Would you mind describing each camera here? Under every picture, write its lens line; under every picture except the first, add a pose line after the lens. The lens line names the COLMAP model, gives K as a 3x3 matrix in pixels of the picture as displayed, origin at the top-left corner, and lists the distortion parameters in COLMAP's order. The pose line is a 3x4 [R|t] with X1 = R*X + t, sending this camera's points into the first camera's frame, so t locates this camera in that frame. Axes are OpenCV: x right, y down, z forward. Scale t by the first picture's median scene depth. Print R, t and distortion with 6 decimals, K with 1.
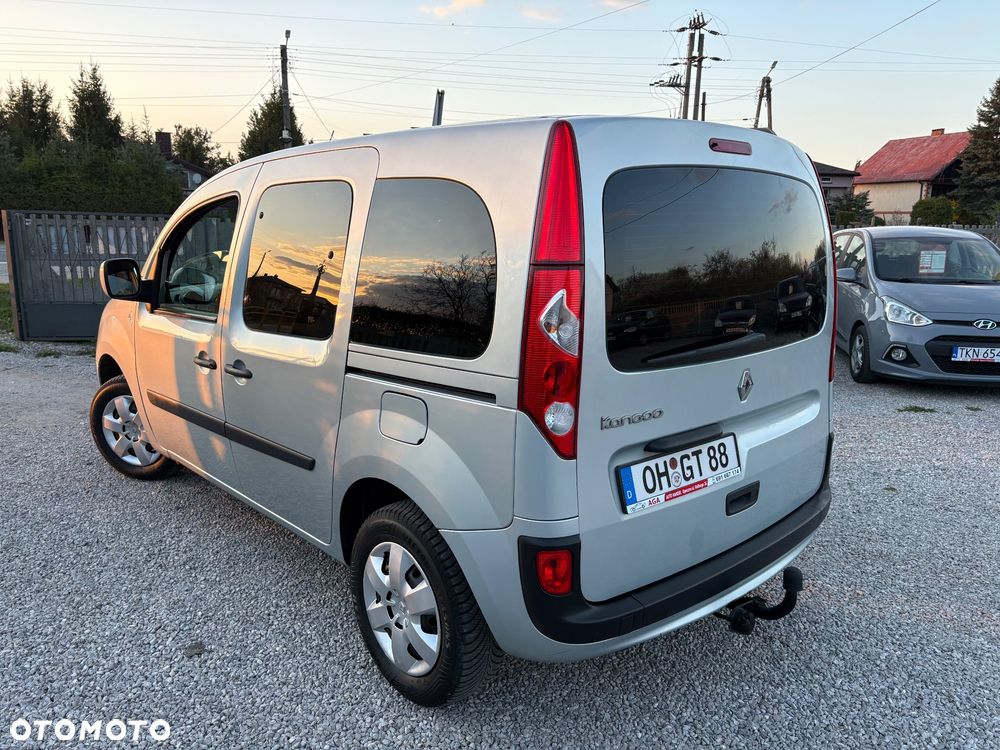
lens RADIAL K [[787.1, 0, 505.6], [0, 787.1, 375.0], [0, 0, 1]] dist [0.080112, -0.100107]
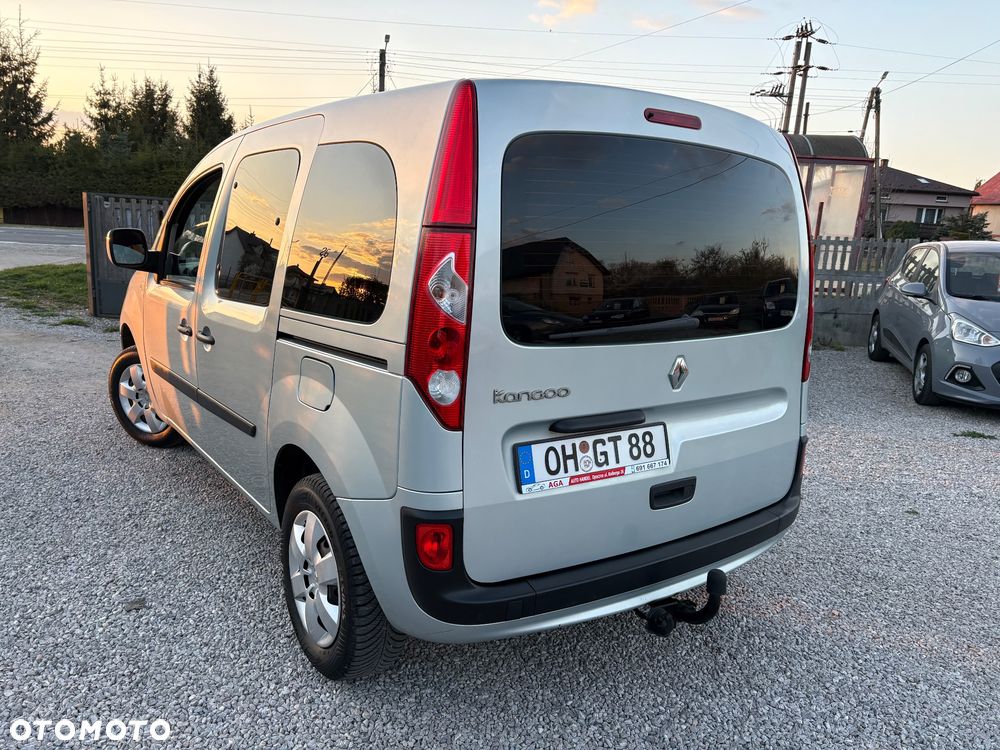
lens RADIAL K [[788.1, 0, 502.1], [0, 788.1, 375.9], [0, 0, 1]] dist [0.080081, -0.100258]
pose [[0.991833, 0.058286, -0.113448, 0.165259], [-0.059278, 0.998227, -0.005383, 0.028184], [0.112934, 0.012064, 0.993529, 0.031507]]
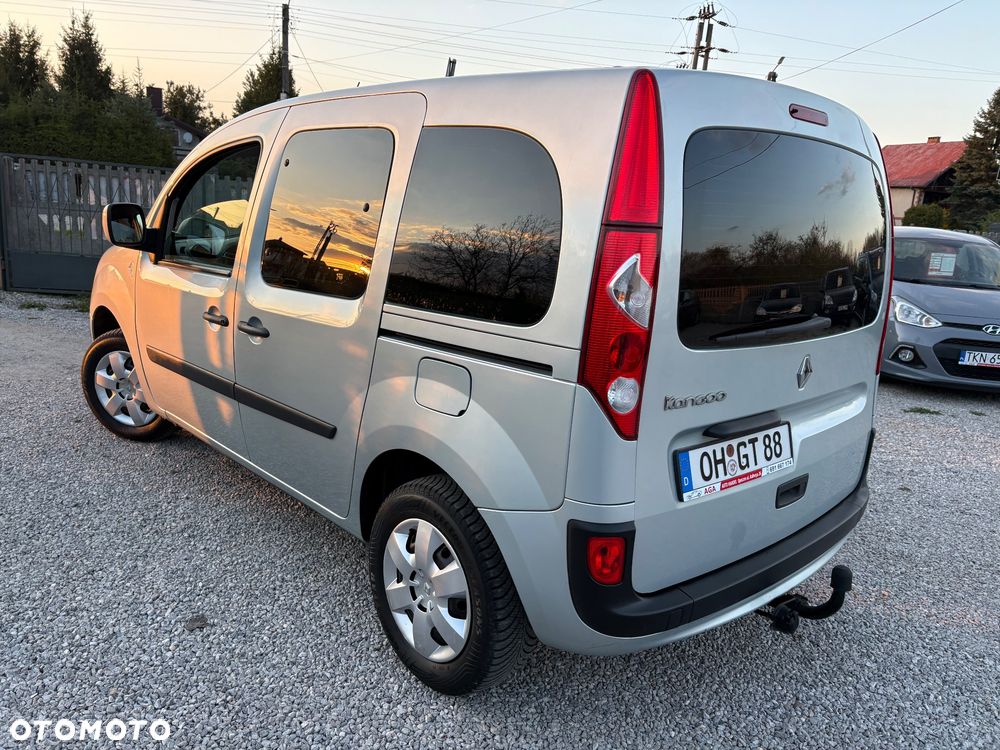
lens RADIAL K [[788.4, 0, 519.9], [0, 788.4, 378.5], [0, 0, 1]] dist [0.075677, -0.095752]
pose [[0.997838, 0.054328, 0.036991, -0.057581], [-0.055270, 0.998160, 0.024944, 0.012883], [-0.035568, -0.026934, 0.999004, 0.055444]]
